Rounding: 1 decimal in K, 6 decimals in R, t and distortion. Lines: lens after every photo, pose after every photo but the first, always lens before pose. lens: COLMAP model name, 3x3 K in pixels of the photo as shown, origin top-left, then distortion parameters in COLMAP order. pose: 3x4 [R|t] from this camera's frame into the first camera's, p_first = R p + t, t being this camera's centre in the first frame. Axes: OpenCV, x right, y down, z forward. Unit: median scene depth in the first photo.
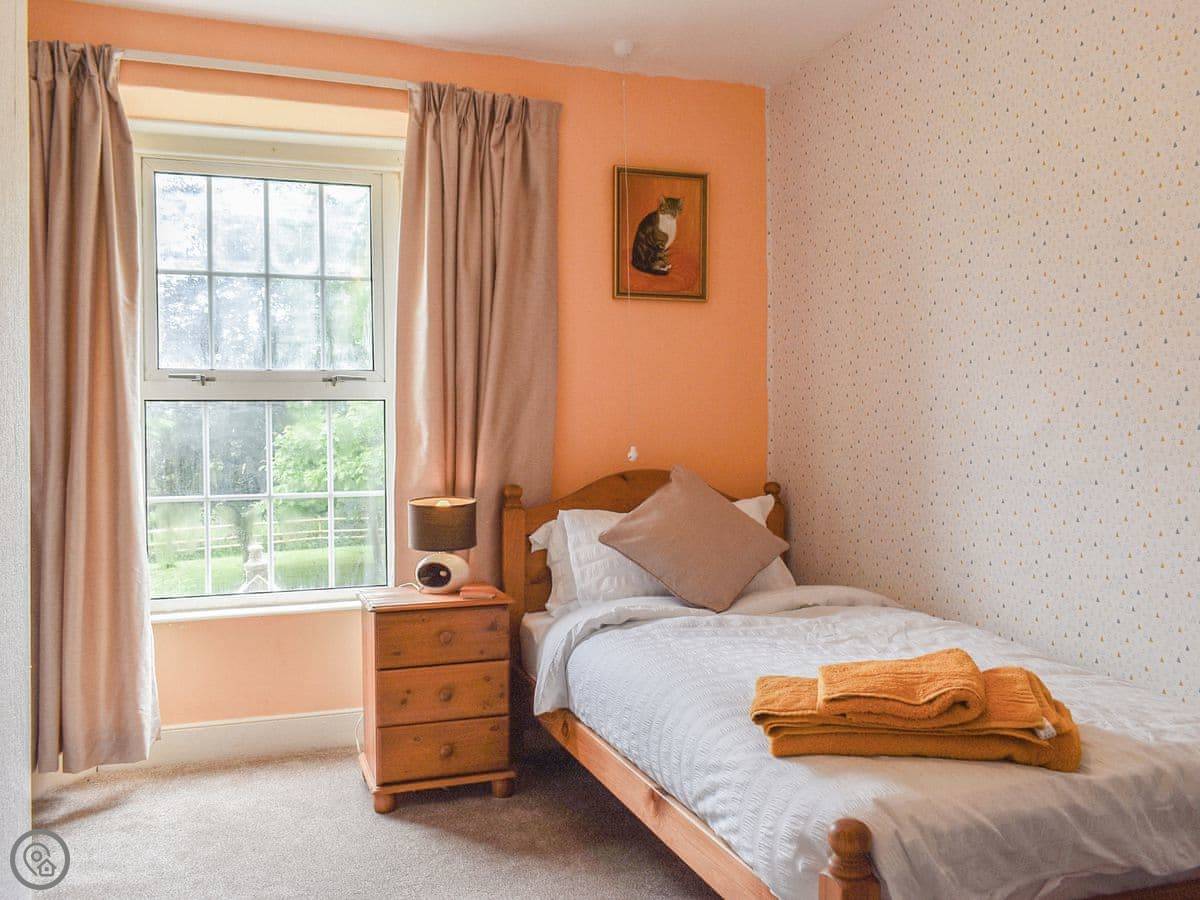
lens RADIAL K [[1039.7, 0, 604.5], [0, 1039.7, 452.0], [0, 0, 1]] dist [-0.021436, 0.010321]
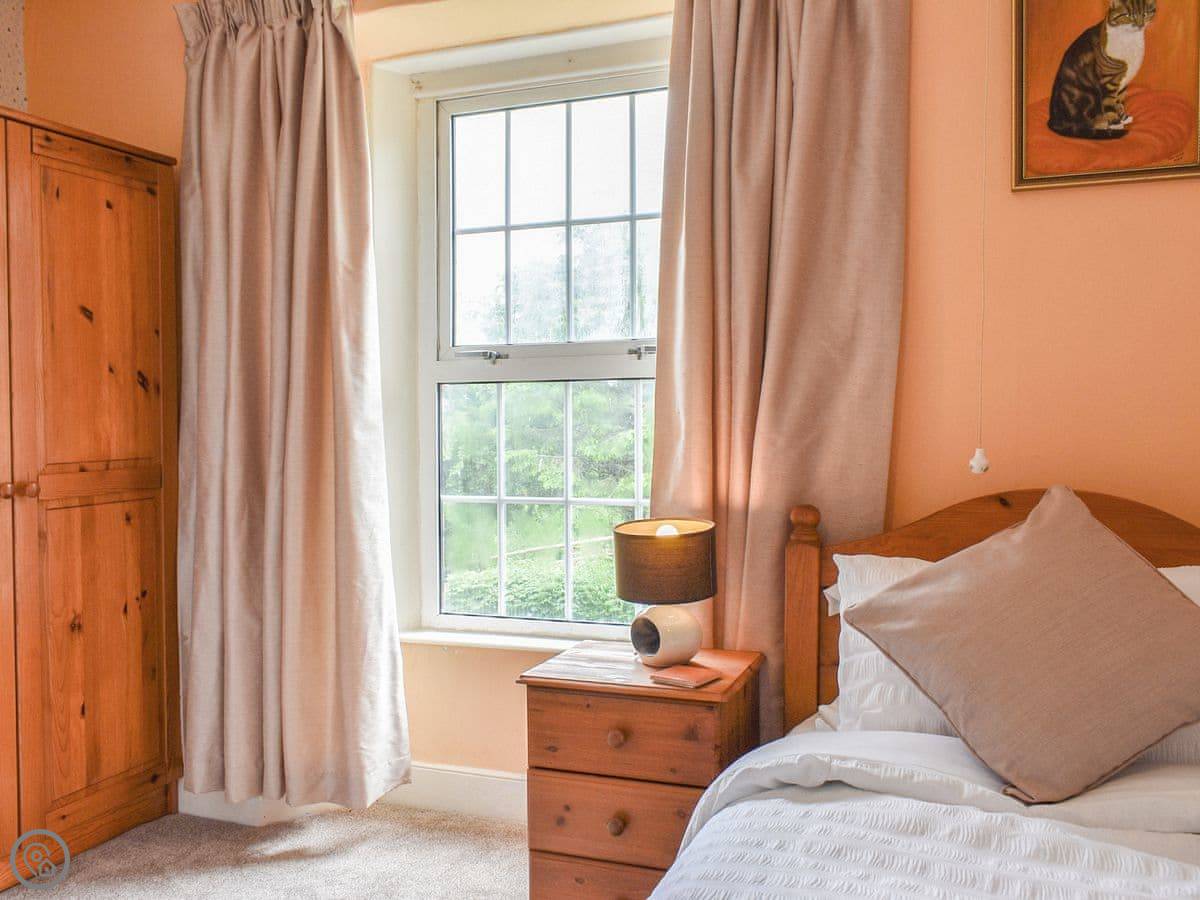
lens RADIAL K [[1039.7, 0, 595.9], [0, 1039.7, 452.1], [0, 0, 1]] dist [-0.021436, 0.010321]
pose [[0.762657, 0.021614, -0.646442, 0.217177], [-0.010005, 0.999716, 0.021623, -0.012848], [0.646726, -0.010024, 0.762657, 0.424286]]
